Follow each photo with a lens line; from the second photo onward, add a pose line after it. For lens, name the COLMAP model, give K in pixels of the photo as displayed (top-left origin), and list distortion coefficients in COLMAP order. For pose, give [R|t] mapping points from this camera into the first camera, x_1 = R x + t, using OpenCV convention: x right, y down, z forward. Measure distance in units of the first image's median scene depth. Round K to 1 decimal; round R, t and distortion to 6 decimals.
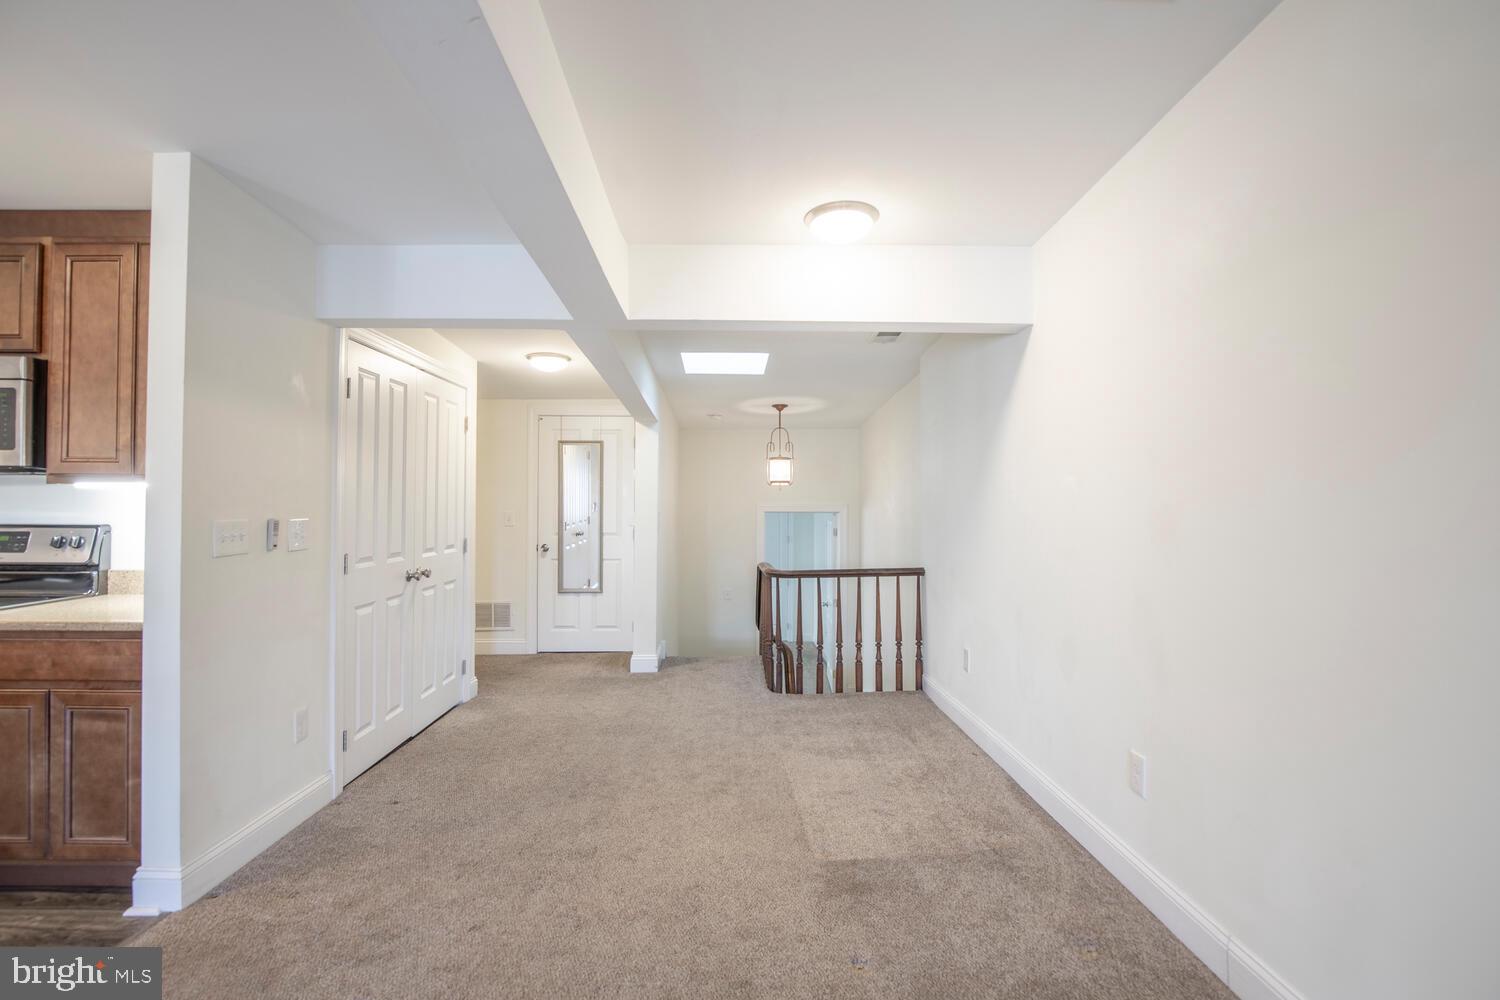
lens RADIAL K [[686.3, 0, 777.0], [0, 686.3, 495.0], [0, 0, 1]] dist [-0.023022, 0.001244]
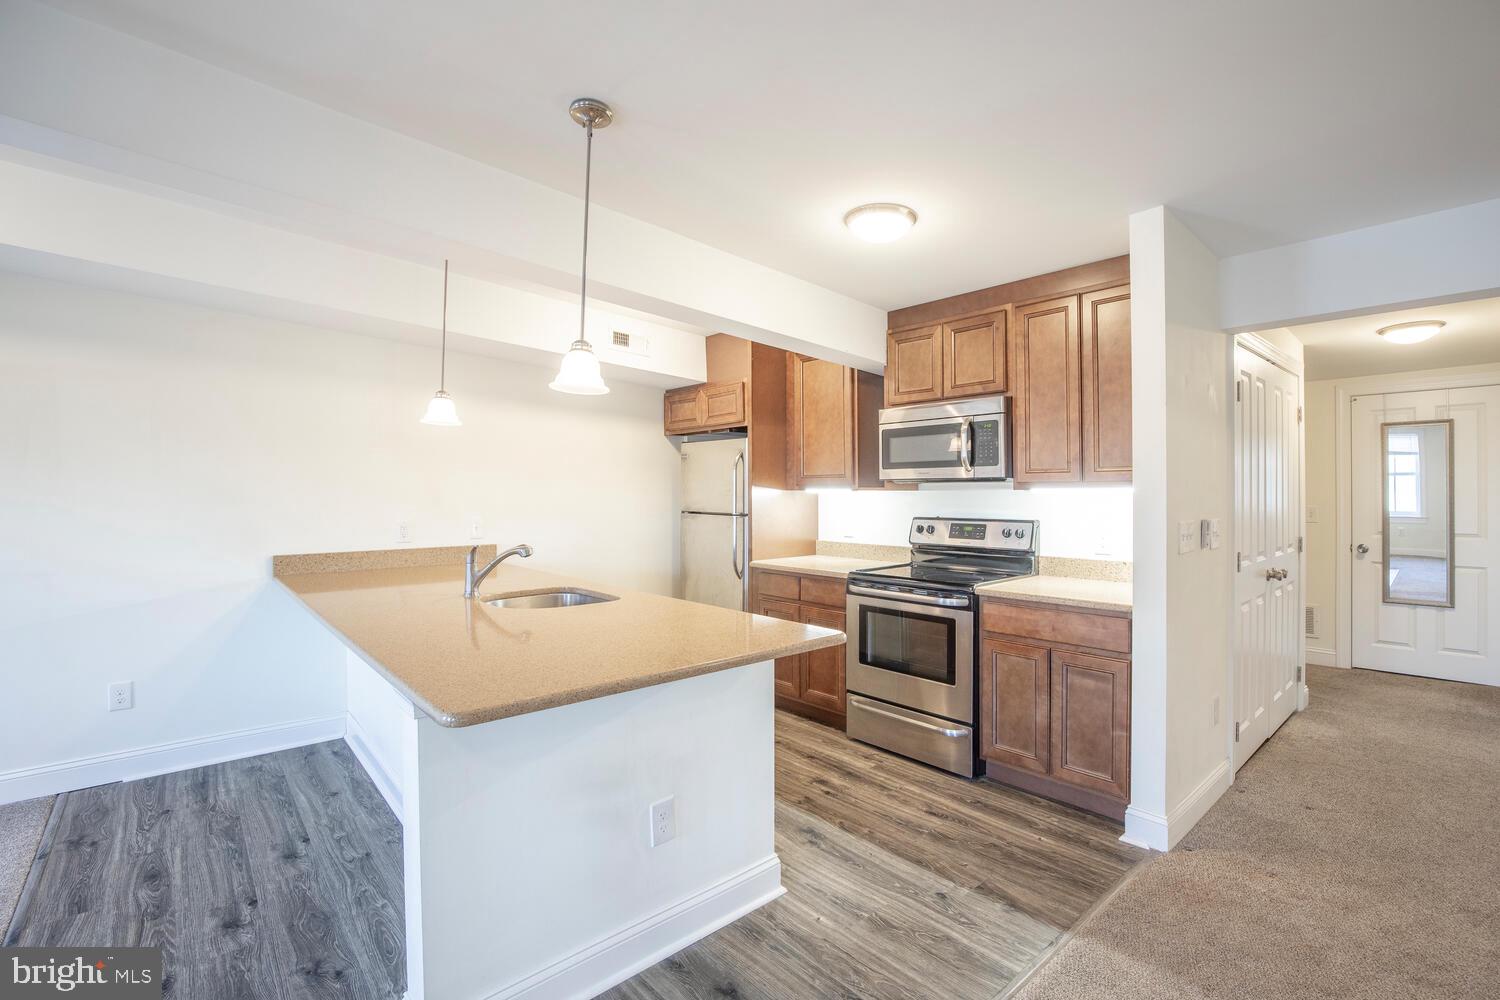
lens RADIAL K [[686.3, 0, 777.0], [0, 686.3, 495.0], [0, 0, 1]] dist [-0.023022, 0.001244]
pose [[0.651204, -0.003026, -0.758897, -0.341665], [0.019578, 0.999726, 0.012813, -0.031051], [0.758650, -0.023201, 0.651085, -0.228032]]
